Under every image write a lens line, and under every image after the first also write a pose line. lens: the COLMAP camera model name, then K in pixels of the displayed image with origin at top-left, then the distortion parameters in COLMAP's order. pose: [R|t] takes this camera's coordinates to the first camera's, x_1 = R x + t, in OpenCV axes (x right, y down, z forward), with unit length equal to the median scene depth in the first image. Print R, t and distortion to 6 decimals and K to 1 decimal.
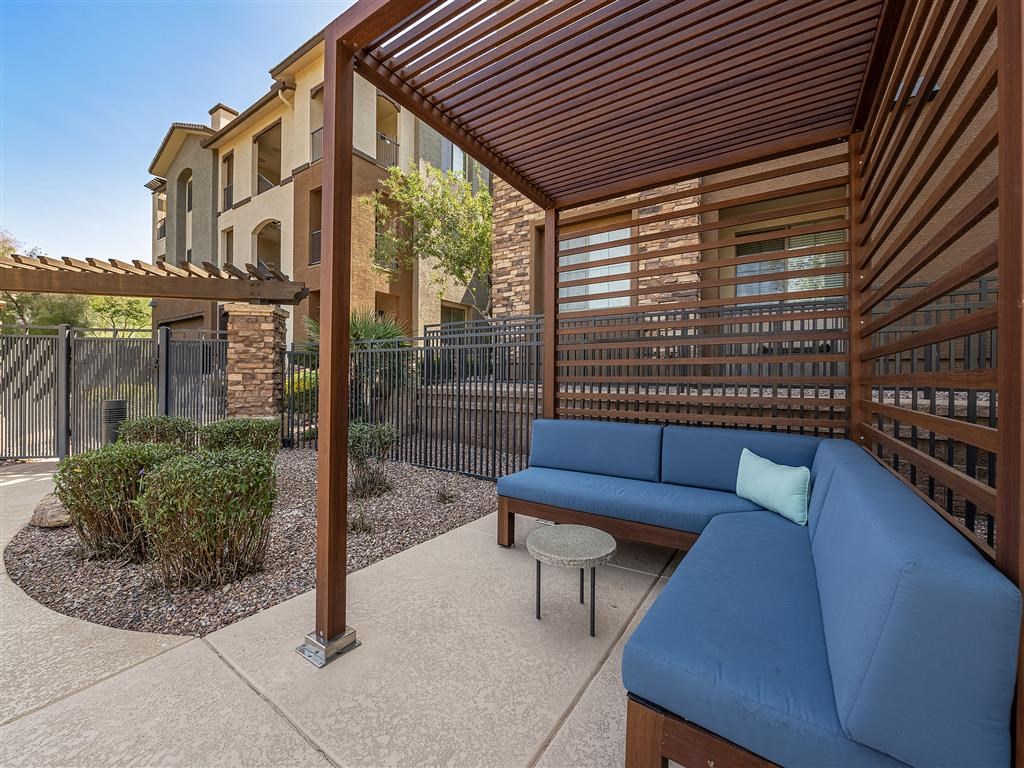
lens RADIAL K [[650.6, 0, 512.0], [0, 650.6, 384.0], [0, 0, 1]] dist [-0.009457, -0.001972]
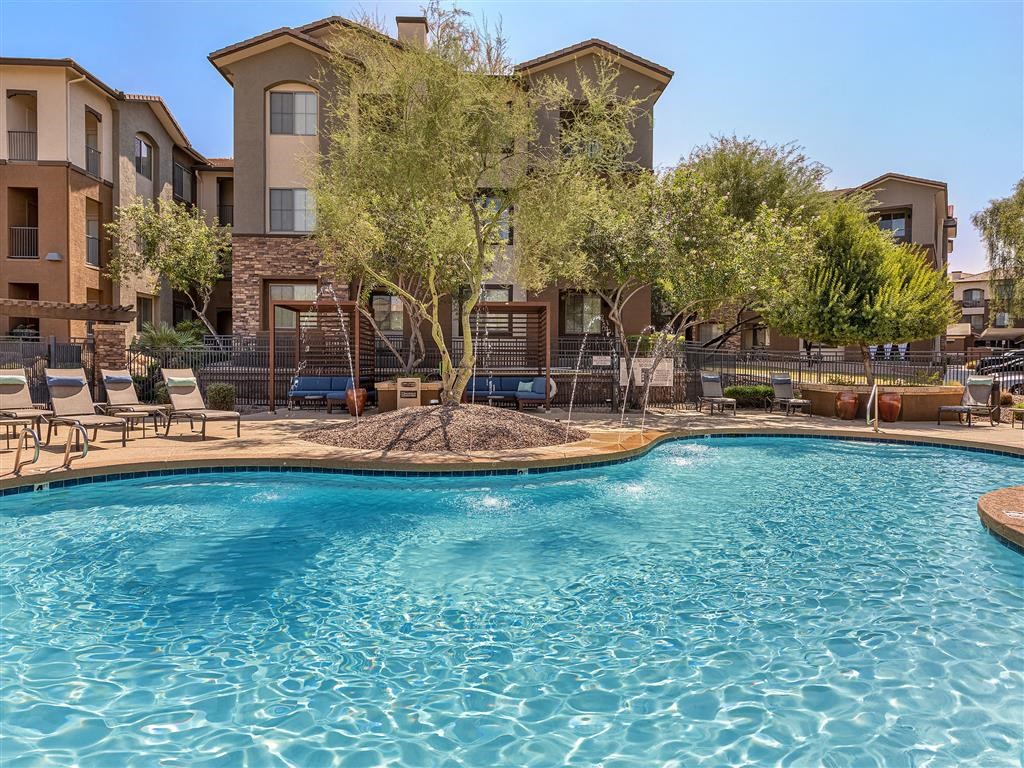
lens RADIAL K [[650.6, 0, 512.0], [0, 650.6, 384.0], [0, 0, 1]] dist [-0.009457, -0.001972]
pose [[0.890706, -0.012313, 0.454414, -0.155248], [0.002545, 0.999753, 0.022100, 0.006031], [-0.454574, -0.018528, 0.890516, -0.821476]]
